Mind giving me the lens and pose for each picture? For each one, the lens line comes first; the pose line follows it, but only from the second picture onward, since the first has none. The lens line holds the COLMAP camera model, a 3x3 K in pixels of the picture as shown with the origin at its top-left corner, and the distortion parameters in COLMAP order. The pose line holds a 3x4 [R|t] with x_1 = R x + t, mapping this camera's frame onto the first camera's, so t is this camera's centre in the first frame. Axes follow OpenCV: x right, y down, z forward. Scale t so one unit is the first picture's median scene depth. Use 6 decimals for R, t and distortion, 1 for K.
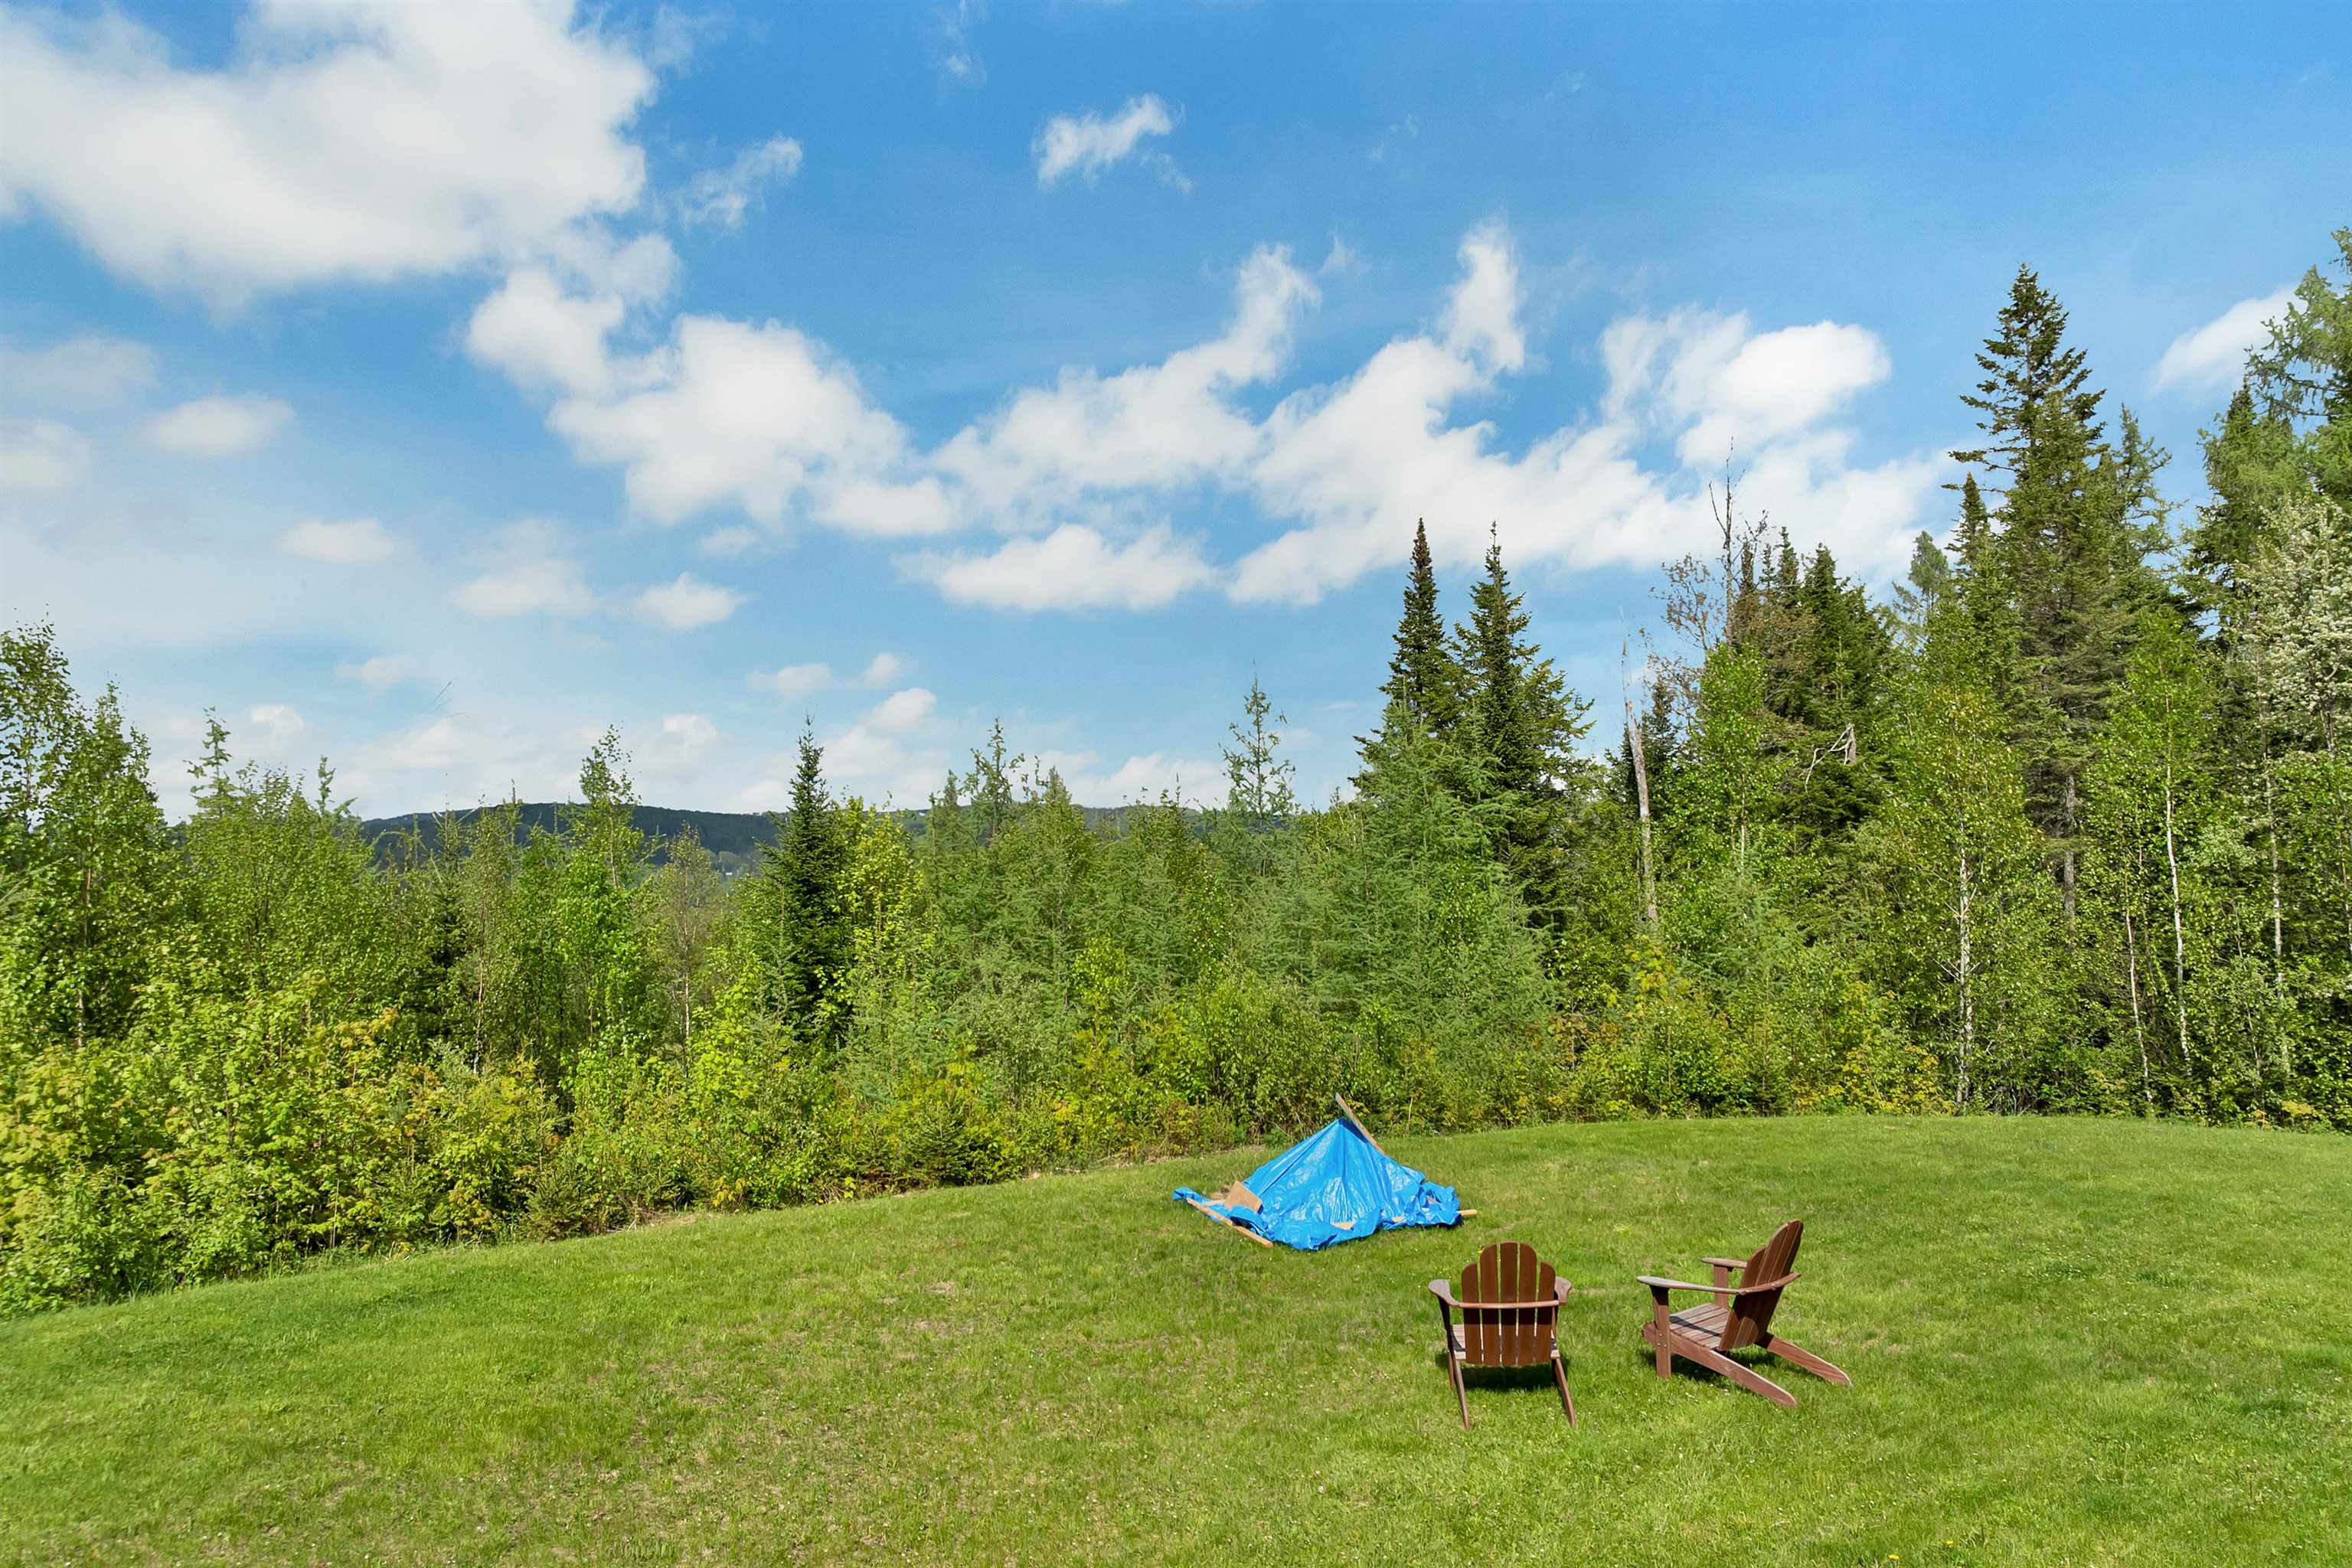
lens RADIAL K [[1687.5, 0, 1198.6], [0, 1687.5, 795.6], [0, 0, 1]] dist [-0.024566, -0.000825]
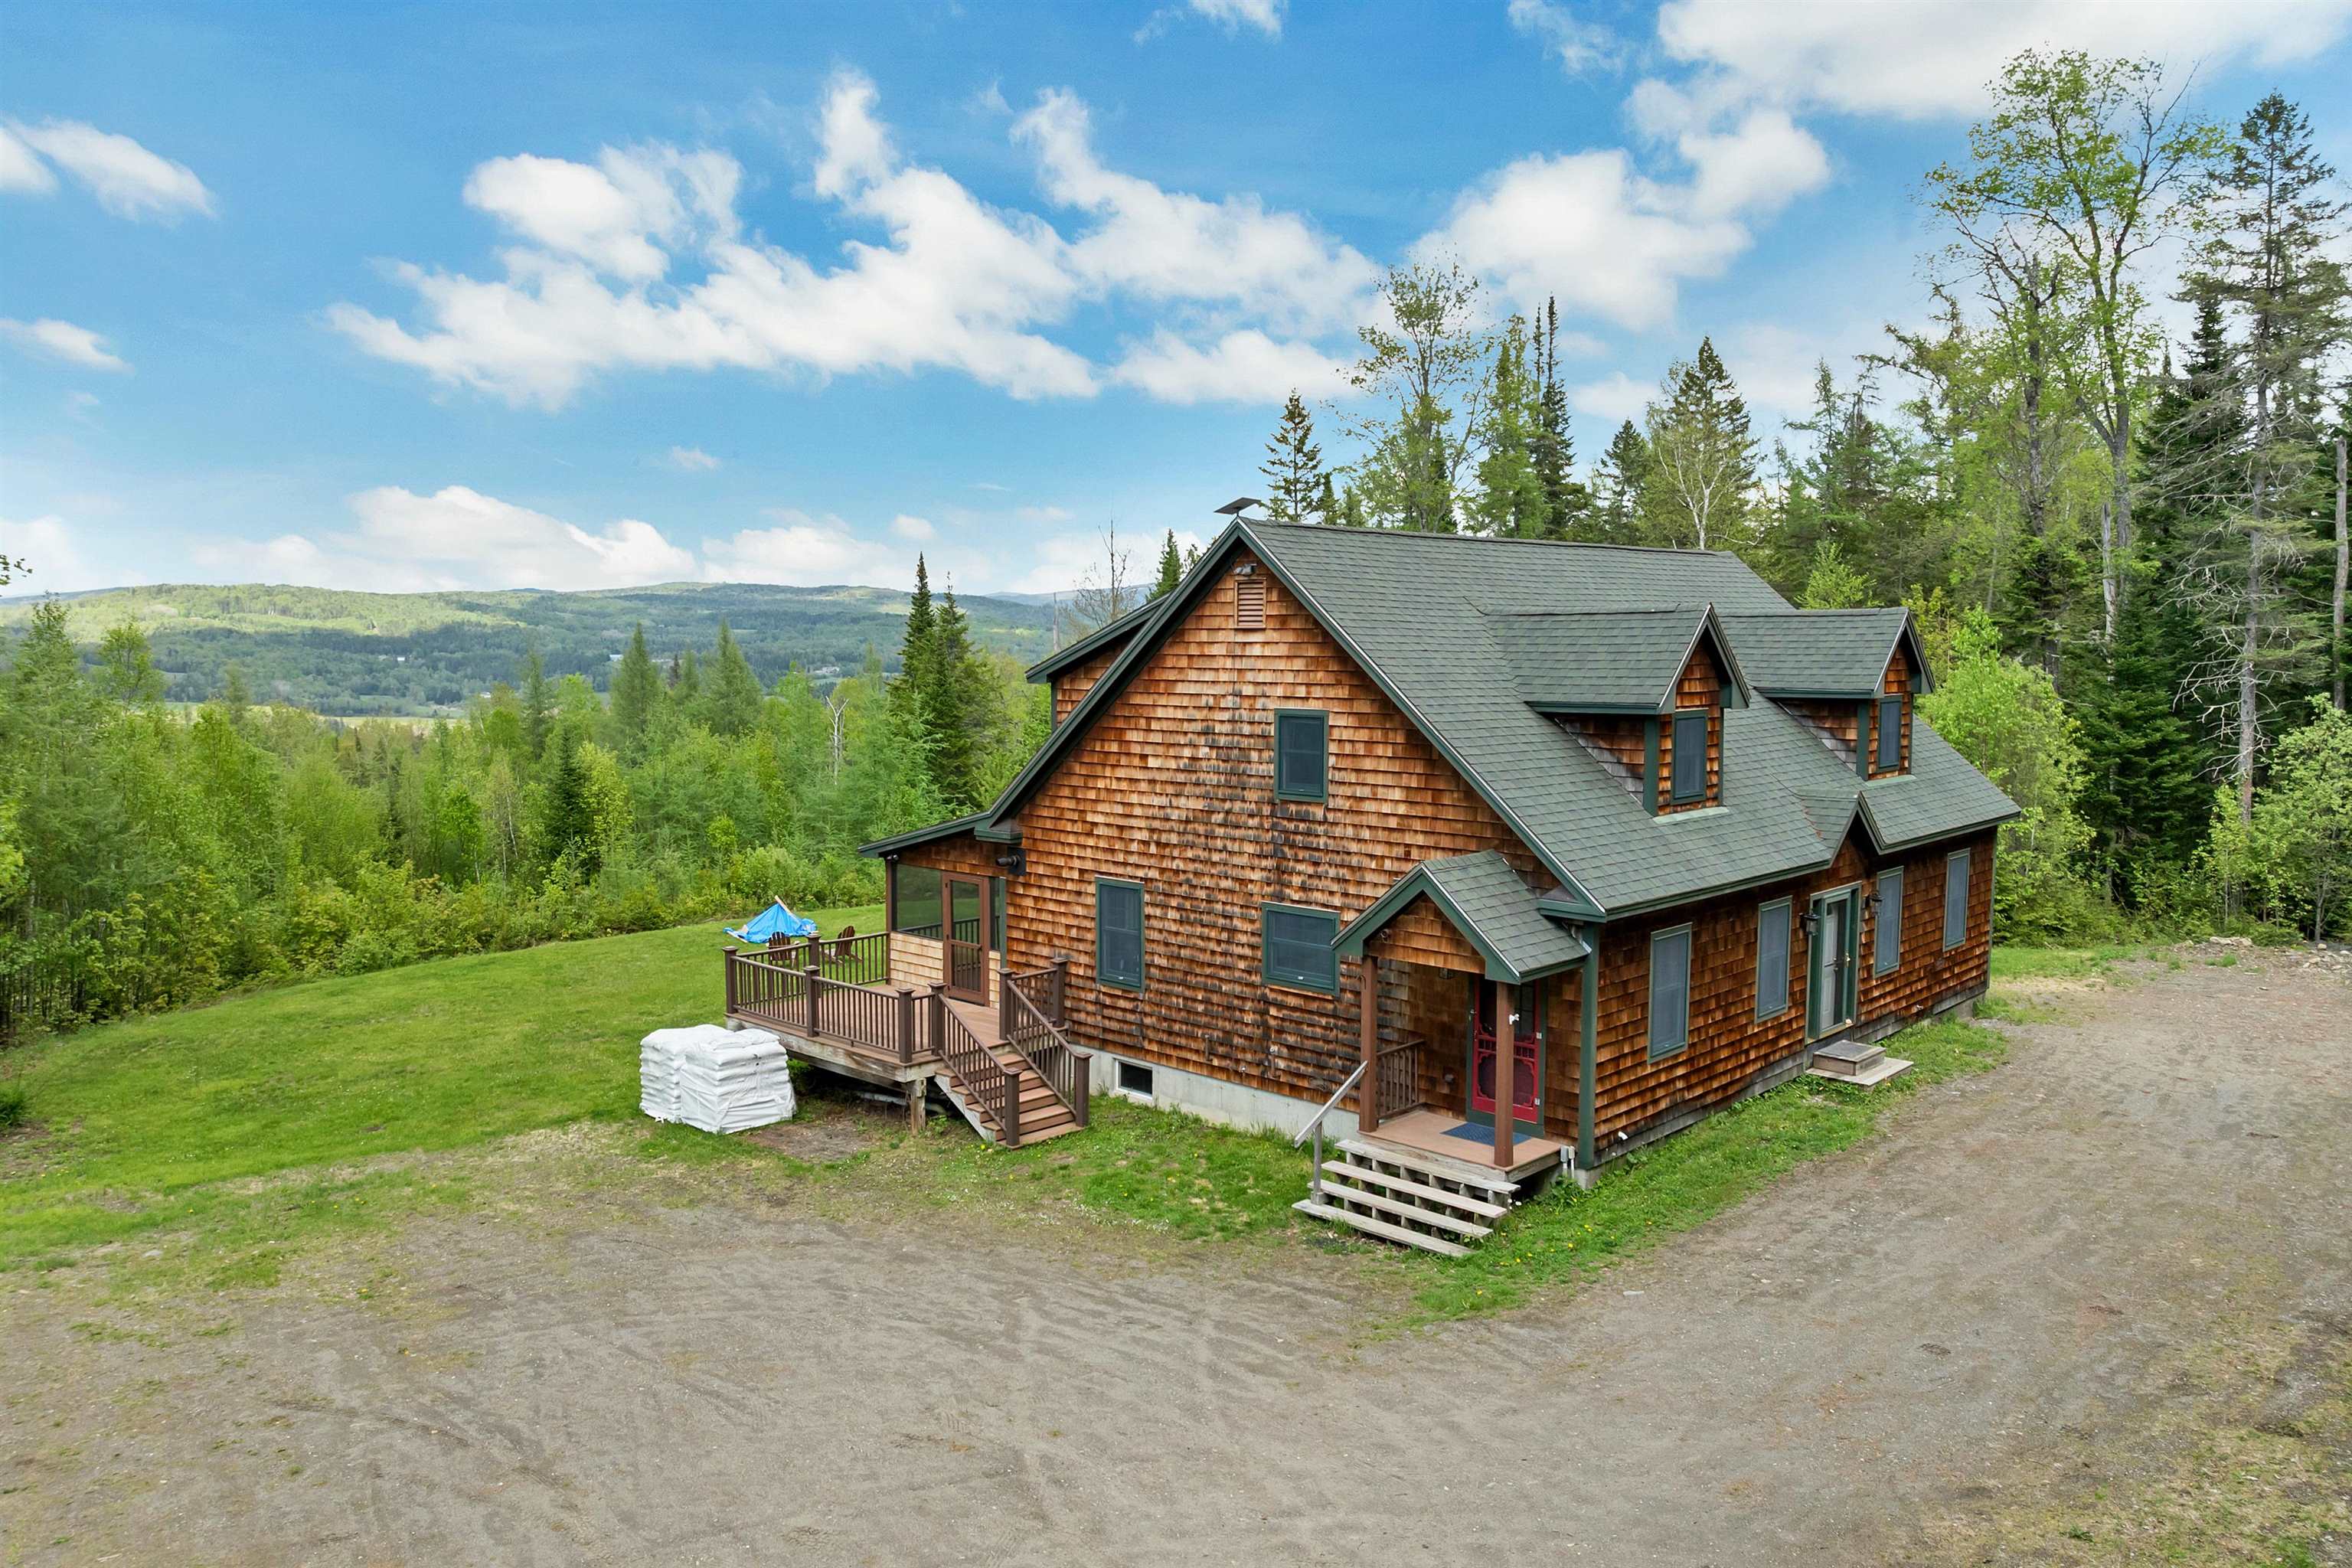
lens RADIAL K [[1687.5, 0, 1198.6], [0, 1687.5, 795.6], [0, 0, 1]] dist [-0.024566, -0.000825]
pose [[0.984761, -0.015282, 0.173243, 0.245577], [-0.007522, 0.991457, 0.130214, -0.322439], [-0.173753, -0.129532, 0.976233, -1.652339]]
